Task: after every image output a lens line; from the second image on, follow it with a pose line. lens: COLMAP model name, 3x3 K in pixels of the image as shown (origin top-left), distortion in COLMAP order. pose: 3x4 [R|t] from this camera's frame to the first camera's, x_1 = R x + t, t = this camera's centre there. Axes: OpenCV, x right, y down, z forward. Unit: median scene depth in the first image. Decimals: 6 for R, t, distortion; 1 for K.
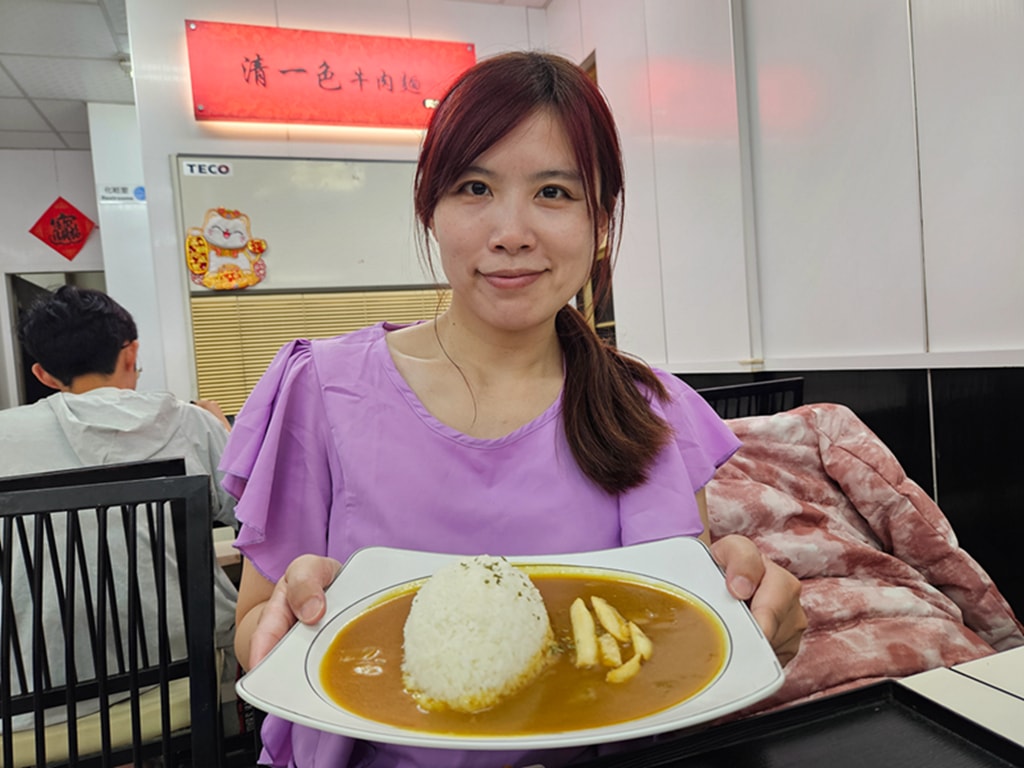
lens RADIAL K [[695.9, 0, 512.7], [0, 695.9, 370.5], [0, 0, 1]] dist [-0.028358, 0.002307]
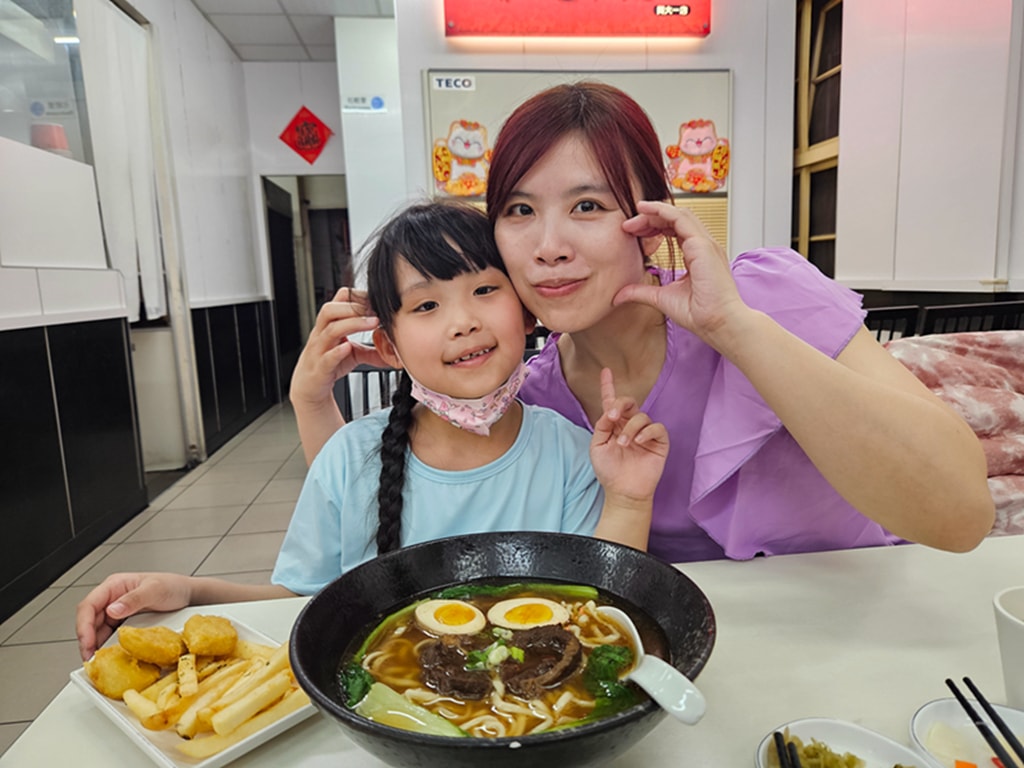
lens RADIAL K [[674.5, 0, 512.0], [0, 674.5, 384.0], [0, 0, 1]] dist [0.000487, 0.000439]
pose [[0.970064, 0.080428, -0.229143, -0.062749], [-0.042985, 0.985533, 0.163943, 0.002043], [0.239014, -0.149185, 0.959488, -0.085067]]
